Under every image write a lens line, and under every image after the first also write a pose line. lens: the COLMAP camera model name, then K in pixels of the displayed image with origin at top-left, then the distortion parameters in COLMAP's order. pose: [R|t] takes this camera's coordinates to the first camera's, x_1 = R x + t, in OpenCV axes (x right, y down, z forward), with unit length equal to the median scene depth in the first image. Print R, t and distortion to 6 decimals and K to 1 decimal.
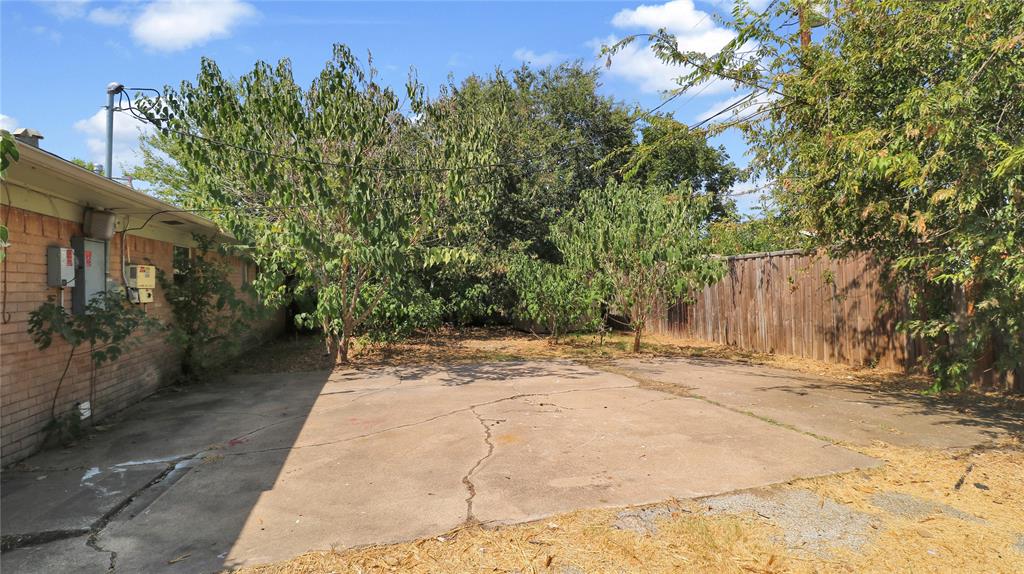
lens RADIAL K [[477.2, 0, 512.8], [0, 477.2, 284.3], [0, 0, 1]] dist [-0.013308, -0.000185]
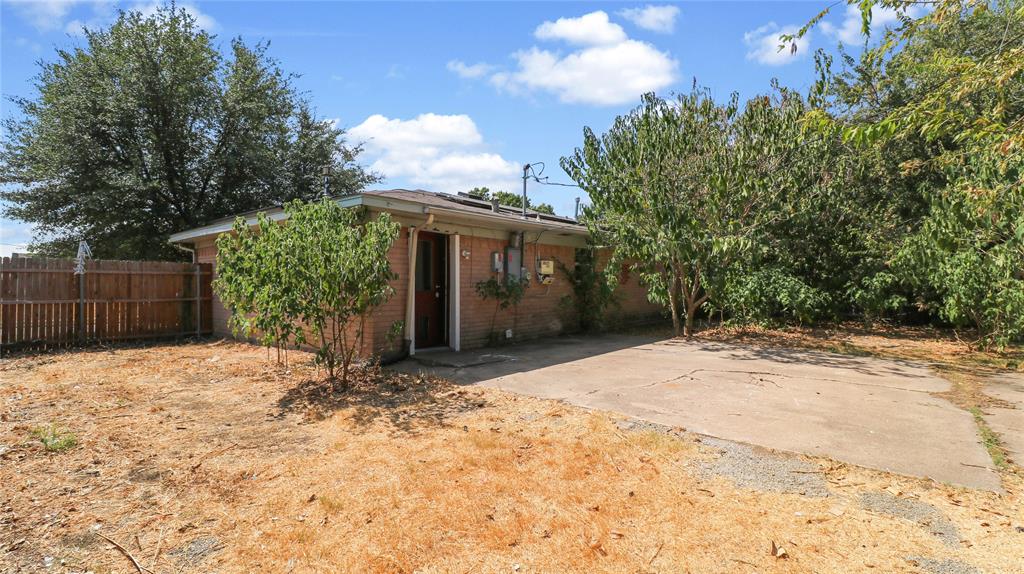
lens RADIAL K [[477.2, 0, 517.7], [0, 477.2, 284.4], [0, 0, 1]] dist [-0.013308, -0.000185]
pose [[0.539373, 0.015886, -0.841917, 0.780278], [-0.001375, 0.999837, 0.017986, 0.019886], [0.842066, -0.008544, 0.539307, -0.058583]]
